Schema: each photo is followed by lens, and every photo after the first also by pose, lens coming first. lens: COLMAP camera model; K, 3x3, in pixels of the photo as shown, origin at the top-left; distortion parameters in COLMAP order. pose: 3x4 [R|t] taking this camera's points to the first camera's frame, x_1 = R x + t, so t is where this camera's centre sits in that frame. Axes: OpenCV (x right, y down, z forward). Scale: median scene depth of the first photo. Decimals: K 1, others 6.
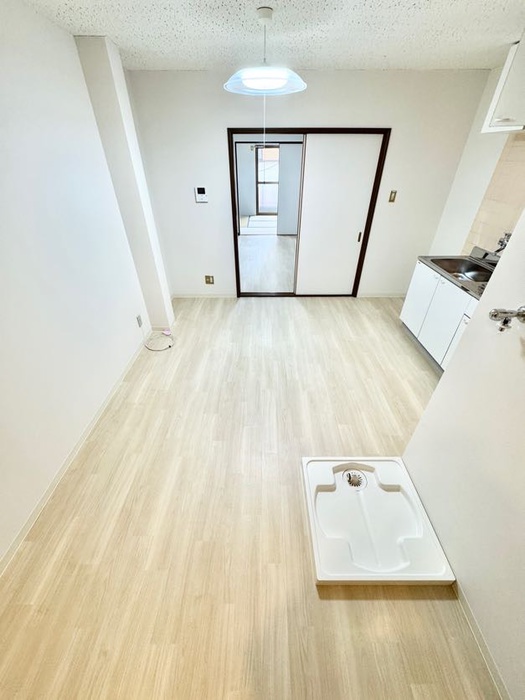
lens RADIAL K [[277.8, 0, 262.5], [0, 277.8, 350.0], [0, 0, 1]] dist [-0.002320, -0.000220]
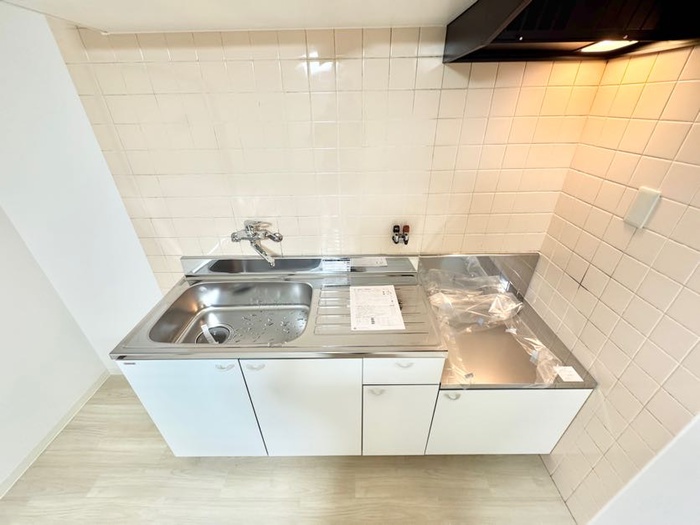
lens RADIAL K [[277.8, 0, 350.0], [0, 277.8, 262.5], [0, 0, 1]] dist [-0.002320, -0.000220]
pose [[0.002014, -0.494164, 0.869366, 0.504539], [0.591611, 0.701493, 0.397371, -0.599331], [-0.806221, 0.513527, 0.293766, 0.948075]]
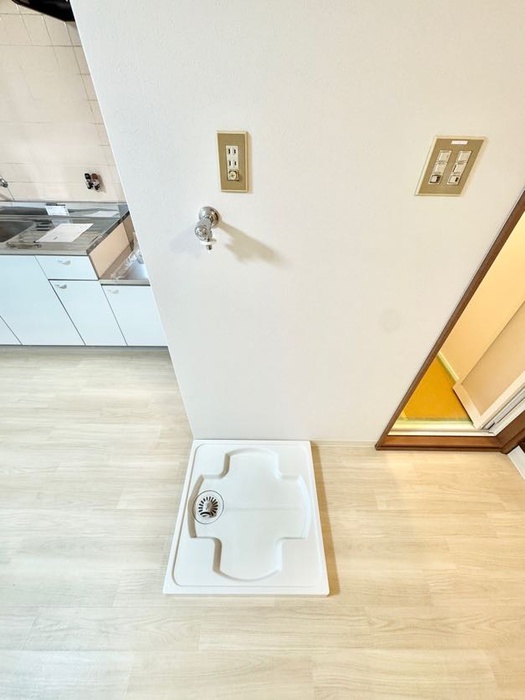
lens RADIAL K [[277.8, 0, 262.5], [0, 277.8, 350.0], [0, 0, 1]] dist [-0.002320, -0.000220]
pose [[-0.000042, -0.685544, 0.728032, 0.069883], [0.565129, 0.600611, 0.565592, -0.141944], [-0.825002, 0.411456, 0.387395, 0.394734]]
